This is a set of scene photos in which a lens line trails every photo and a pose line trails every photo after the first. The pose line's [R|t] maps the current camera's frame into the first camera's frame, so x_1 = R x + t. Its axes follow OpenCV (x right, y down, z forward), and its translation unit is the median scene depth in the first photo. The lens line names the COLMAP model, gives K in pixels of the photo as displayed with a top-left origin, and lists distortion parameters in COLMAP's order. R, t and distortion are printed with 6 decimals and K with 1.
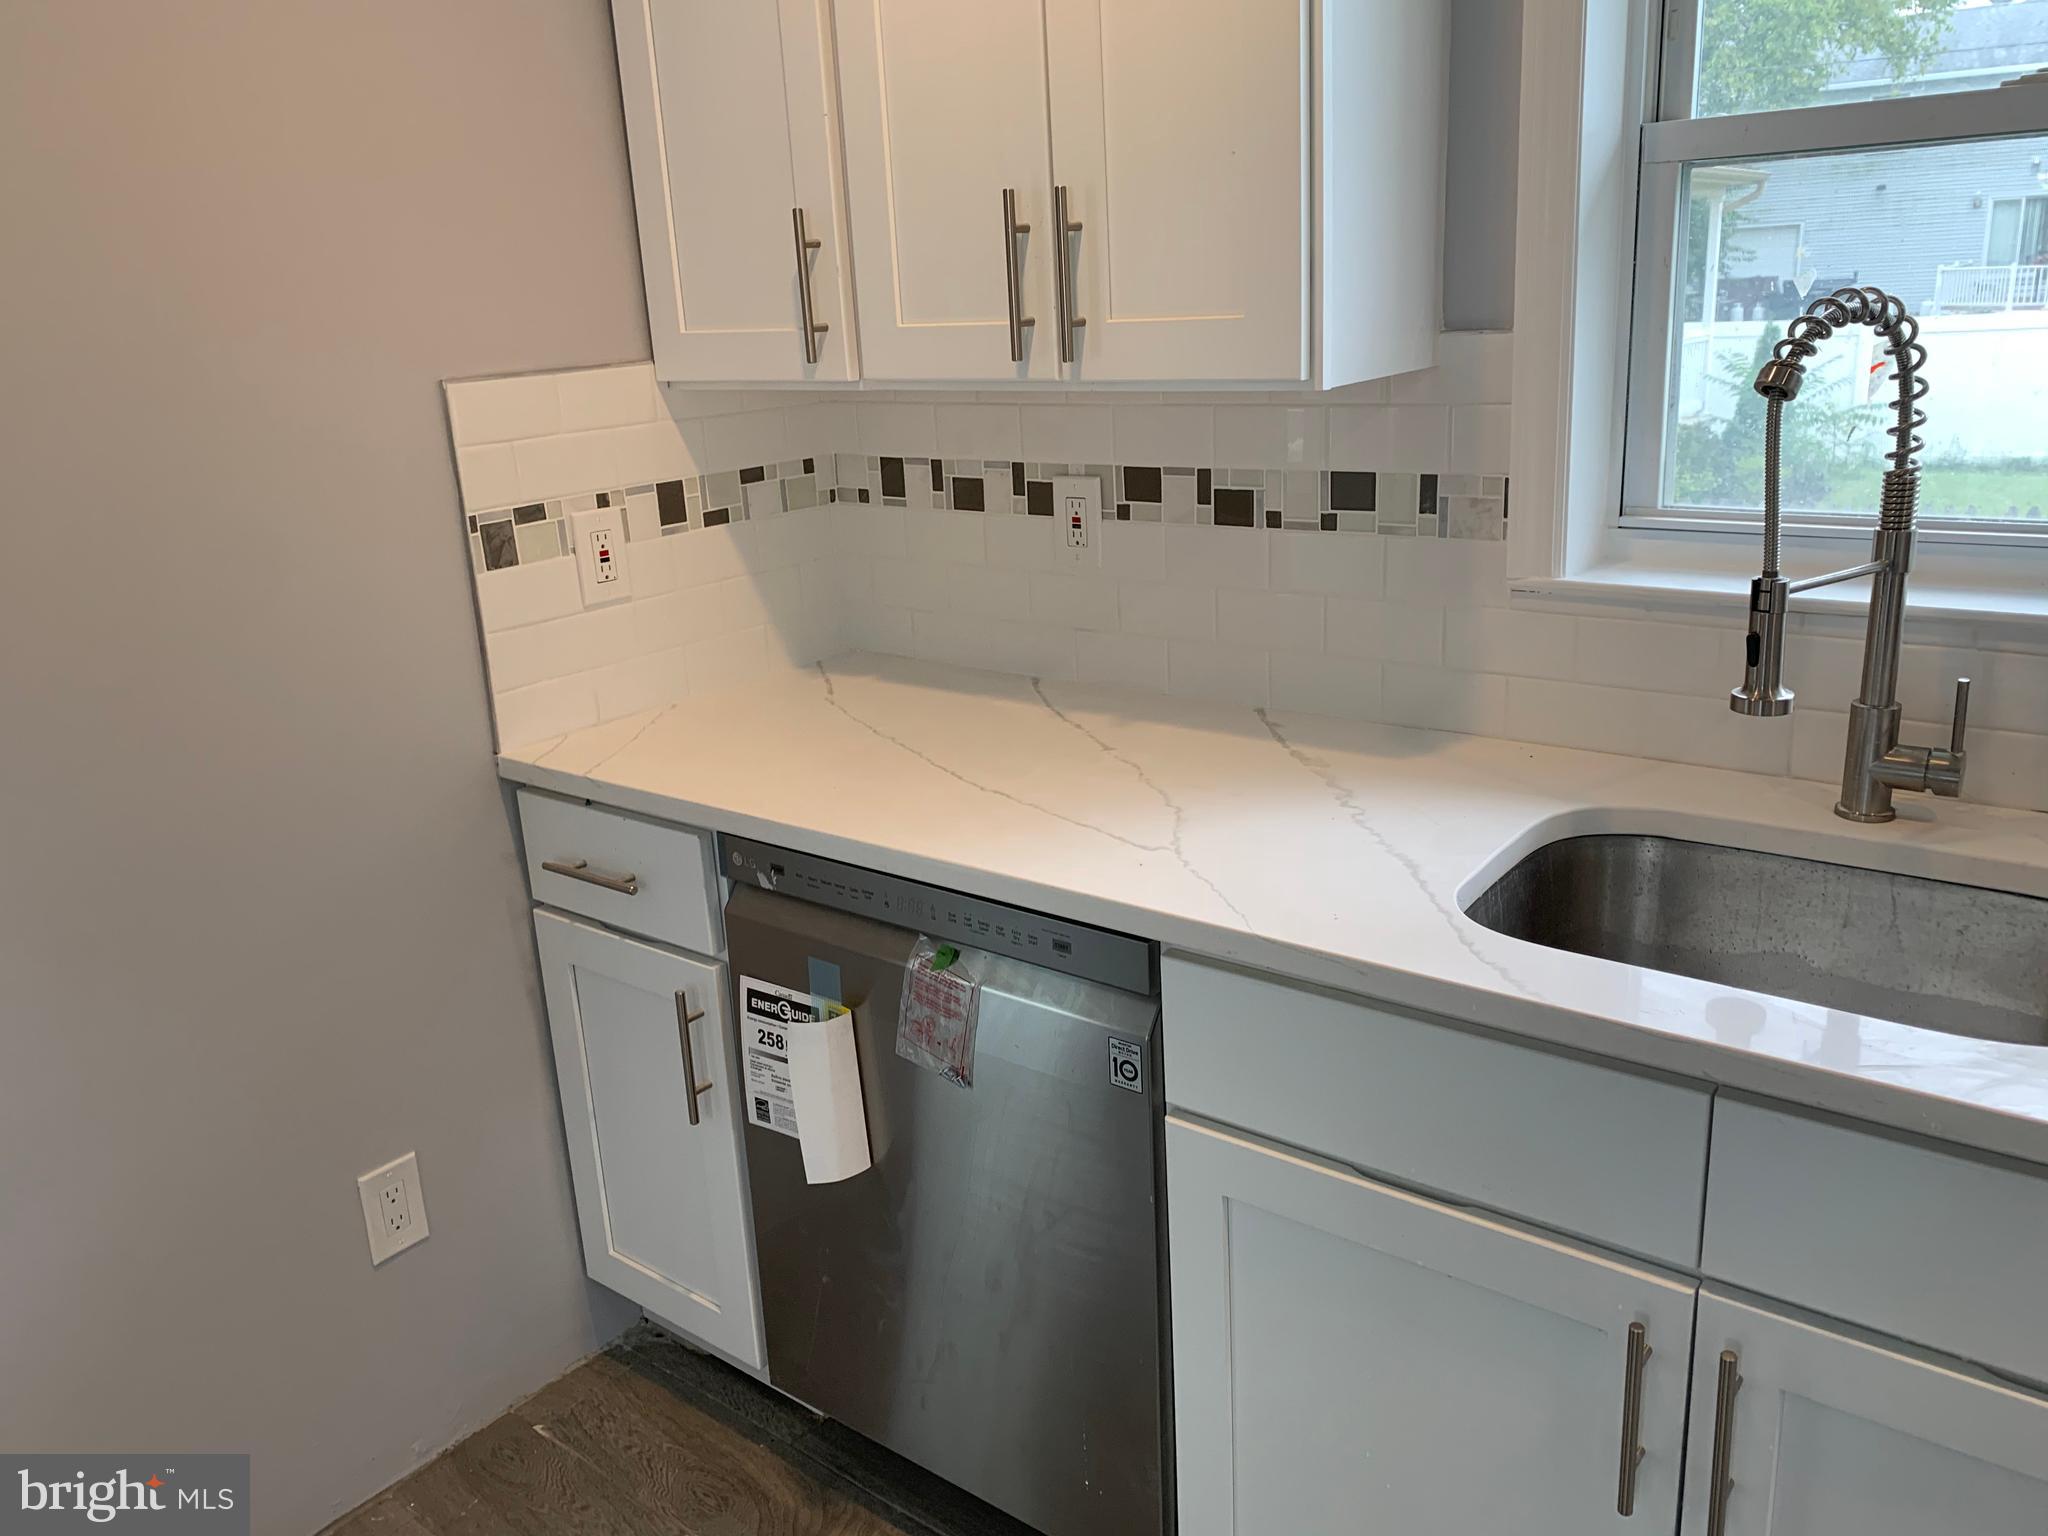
lens RADIAL K [[1609.0, 0, 1037.1], [0, 1609.0, 751.0], [0, 0, 1]] dist [0.034465, -0.011553]
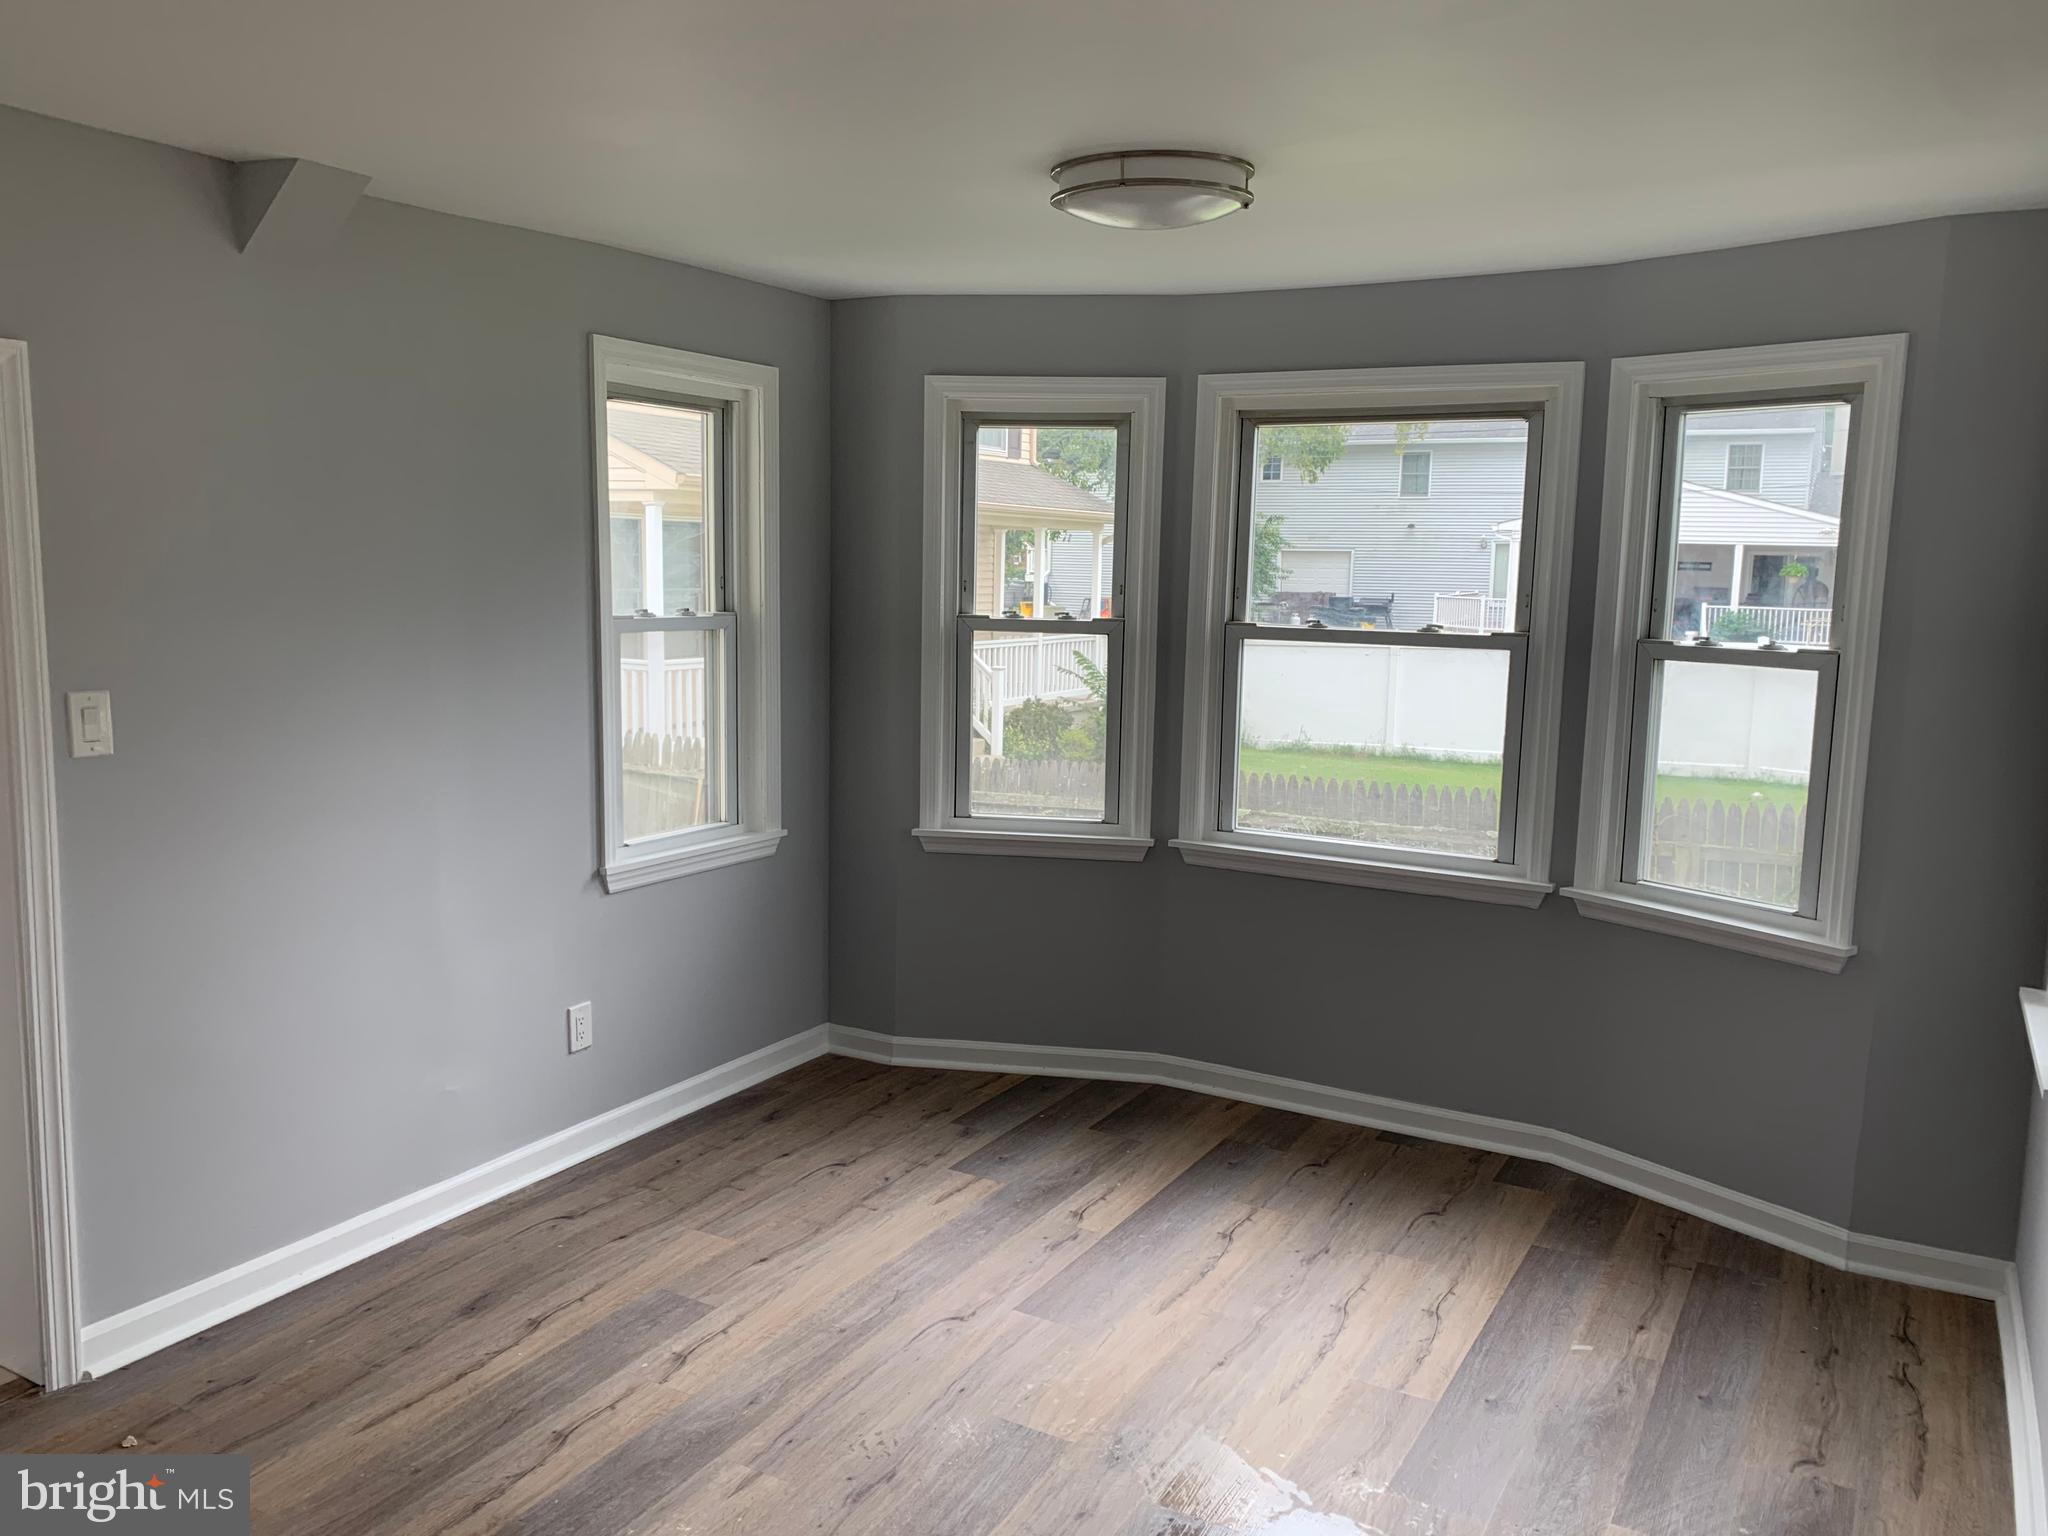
lens RADIAL K [[1597.2, 0, 1034.5], [0, 1597.2, 748.1], [0, 0, 1]] dist [0.035241, -0.018020]
pose [[0.987207, 0.048743, 0.151812, 0.094246], [-0.023385, 0.986094, -0.164538, 0.016612], [-0.157721, 0.158883, 0.974618, -0.090636]]
